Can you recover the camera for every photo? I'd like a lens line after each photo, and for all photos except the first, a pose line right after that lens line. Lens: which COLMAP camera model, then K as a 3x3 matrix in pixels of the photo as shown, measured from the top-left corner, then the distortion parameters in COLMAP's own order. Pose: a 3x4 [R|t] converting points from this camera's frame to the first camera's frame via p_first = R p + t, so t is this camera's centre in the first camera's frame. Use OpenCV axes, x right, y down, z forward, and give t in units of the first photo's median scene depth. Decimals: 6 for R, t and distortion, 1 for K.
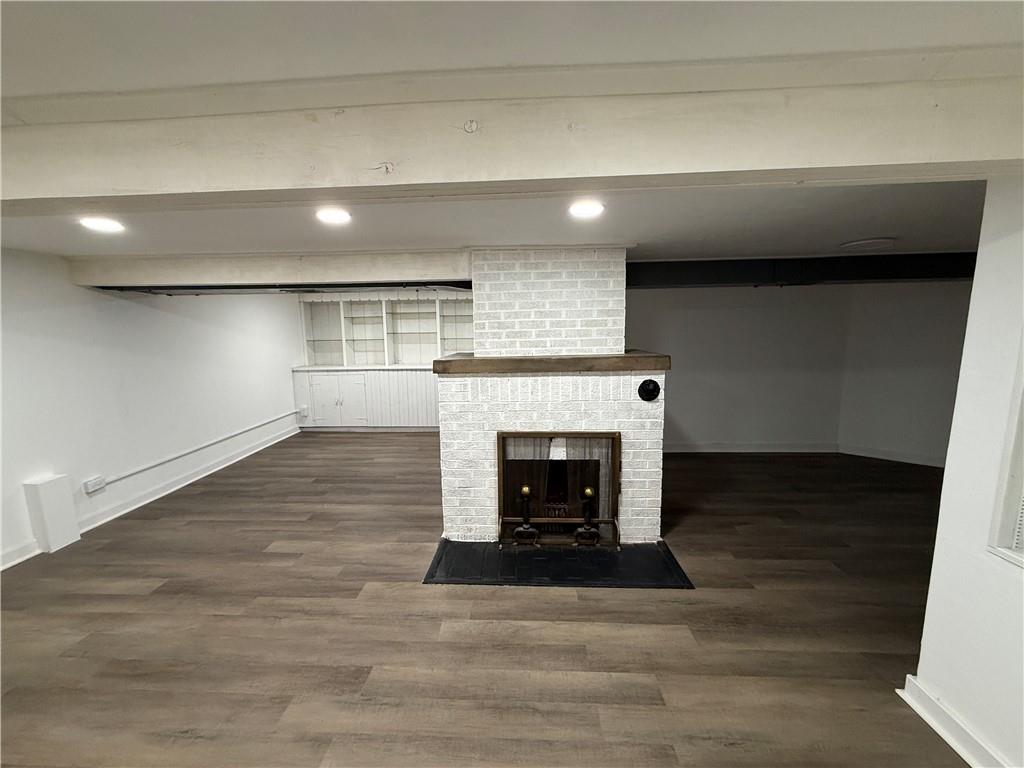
lens RADIAL K [[406.2, 0, 508.9], [0, 406.2, 383.2], [0, 0, 1]] dist [0.000322, 0.000271]
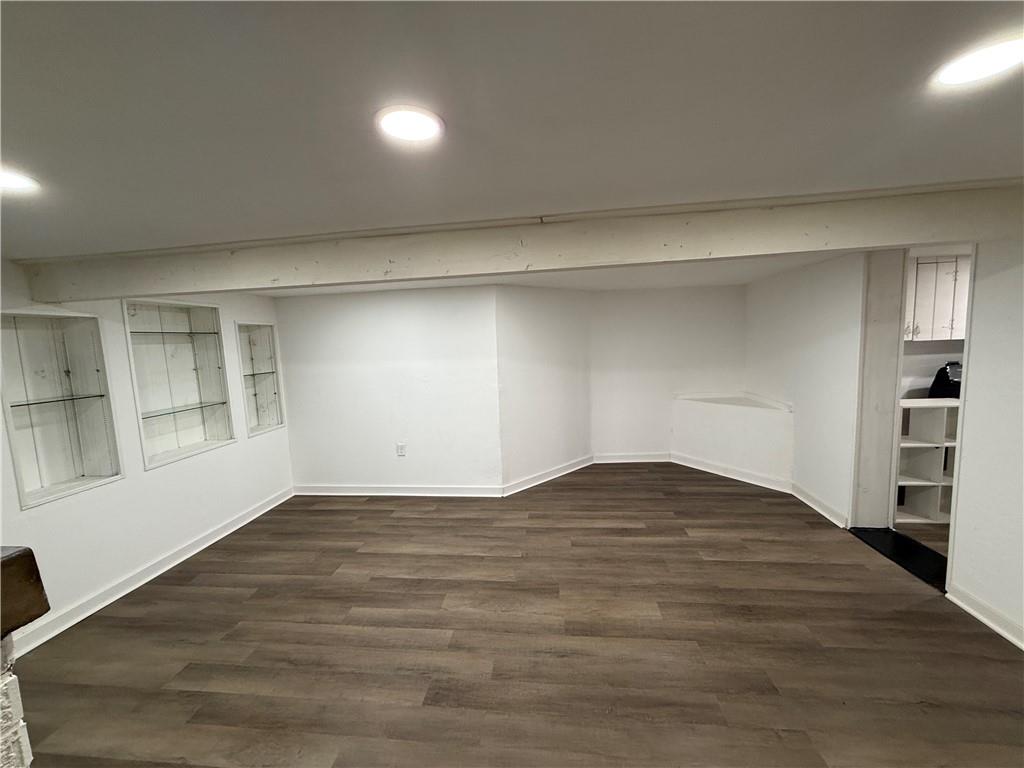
lens RADIAL K [[406.2, 0, 508.9], [0, 406.2, 383.2], [0, 0, 1]] dist [0.000322, 0.000271]
pose [[-0.996725, 0.050087, 0.063493, -0.397422], [0.063469, 0.971036, 0.230348, -0.149742], [-0.050117, 0.233623, -0.971035, 1.087335]]
